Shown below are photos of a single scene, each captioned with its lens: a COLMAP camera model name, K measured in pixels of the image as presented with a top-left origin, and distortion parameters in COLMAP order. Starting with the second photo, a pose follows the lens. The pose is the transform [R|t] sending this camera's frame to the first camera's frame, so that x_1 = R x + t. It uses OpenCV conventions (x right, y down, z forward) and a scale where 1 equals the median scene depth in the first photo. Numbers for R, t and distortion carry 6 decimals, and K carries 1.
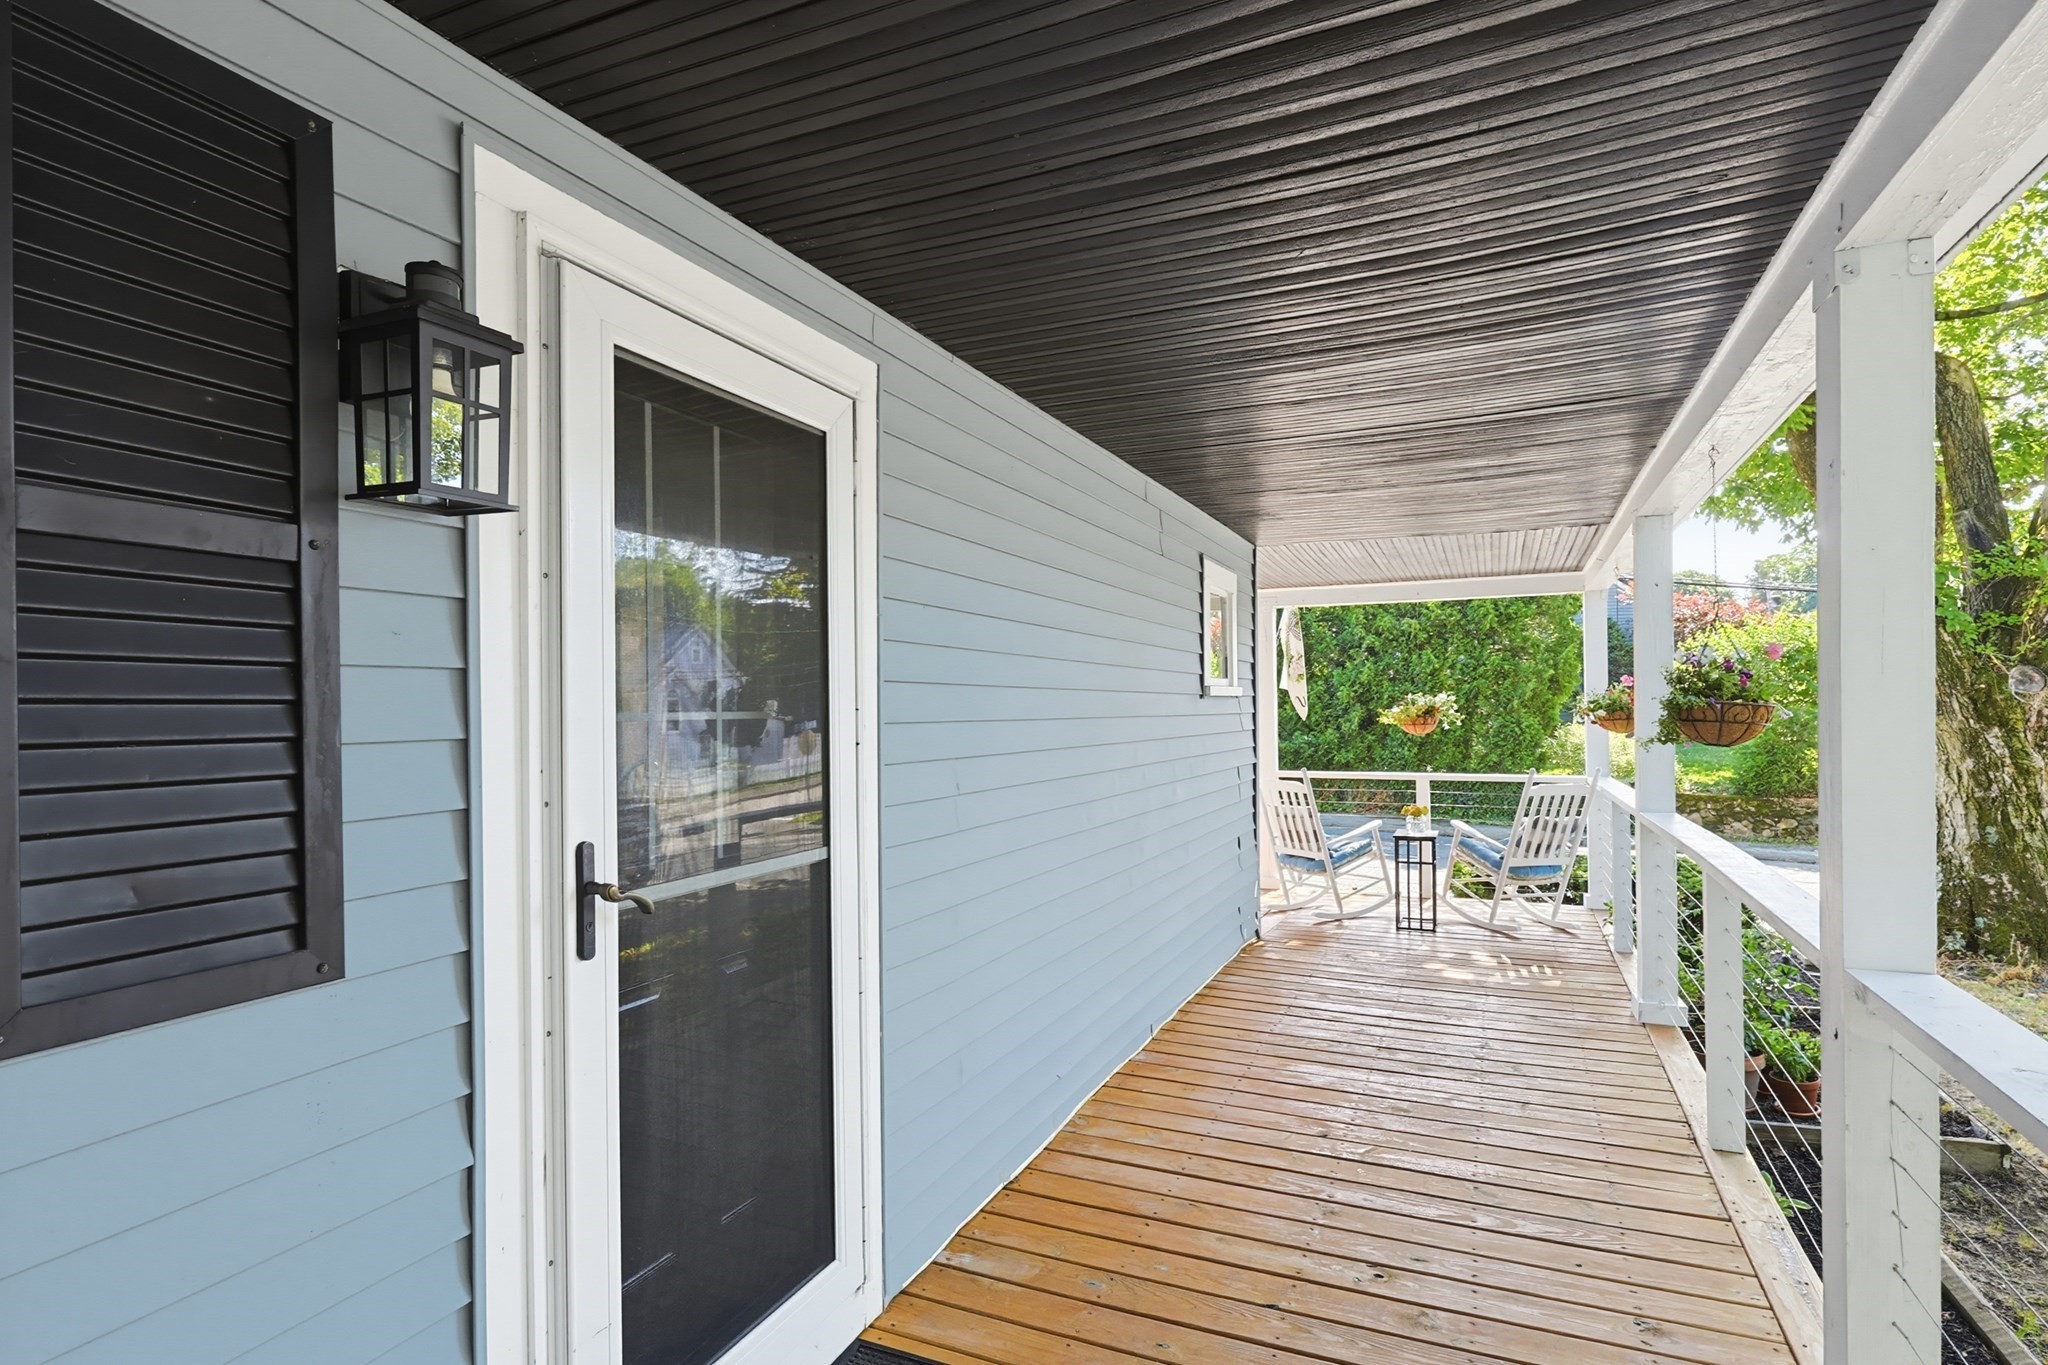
lens RADIAL K [[1043.4, 0, 1028.0], [0, 1043.4, 714.0], [0, 0, 1]] dist [-0.001576, -0.000134]
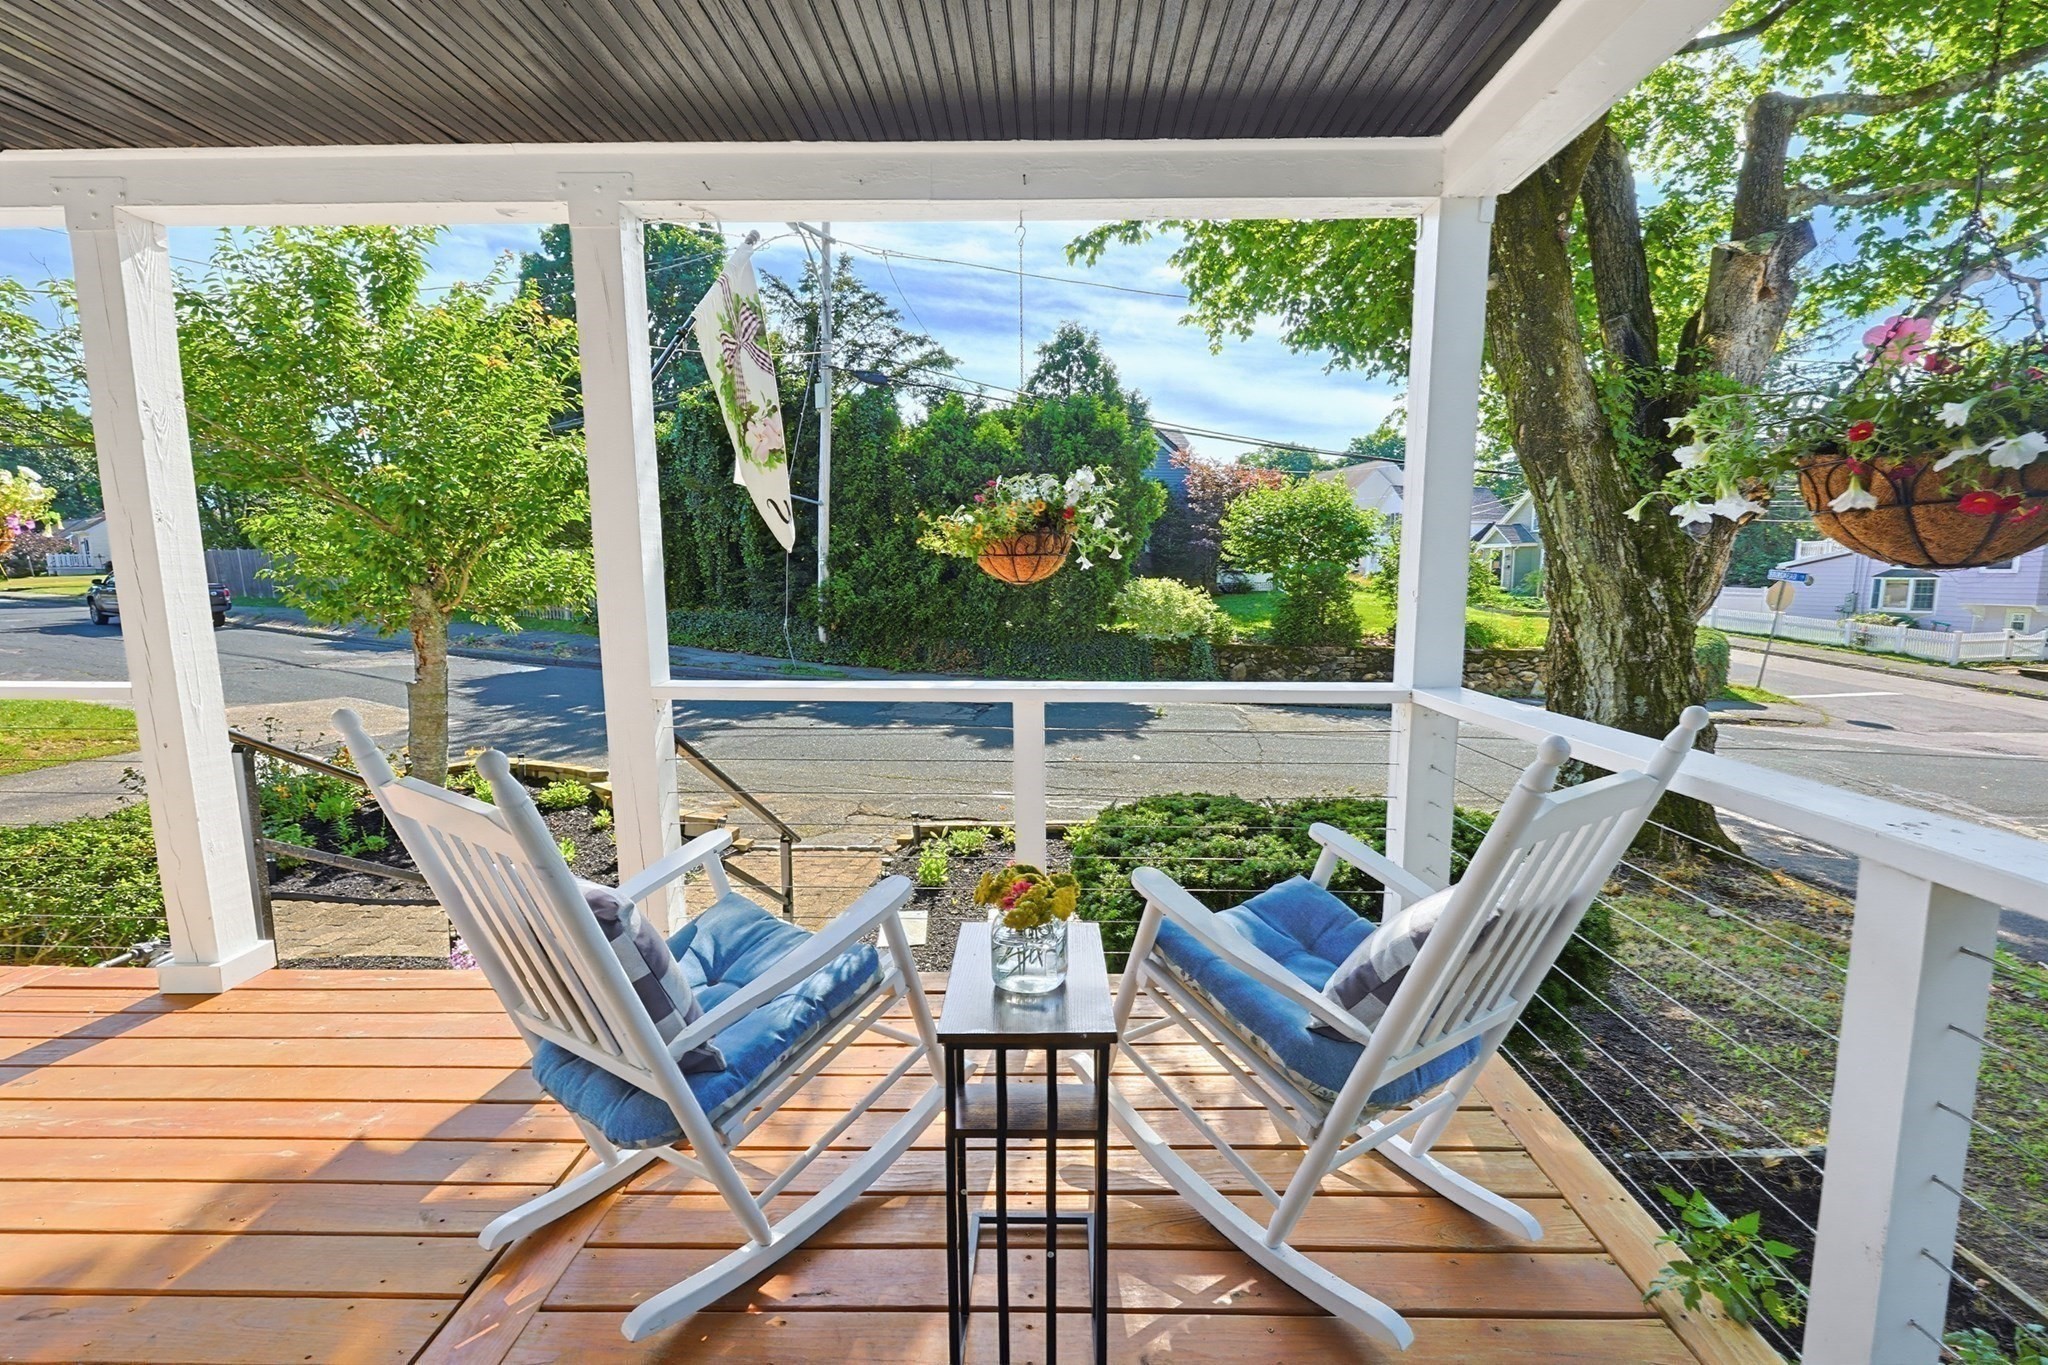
lens RADIAL K [[872.5, 0, 1024.0], [0, 872.5, 682.5], [0, 0, 1]] dist [-0.002118, 0.000046]
pose [[0.924719, -0.041082, 0.378428, 0.195610], [-0.006711, 0.992245, 0.124116, 0.012420], [-0.380592, -0.117312, 0.917272, 0.542569]]
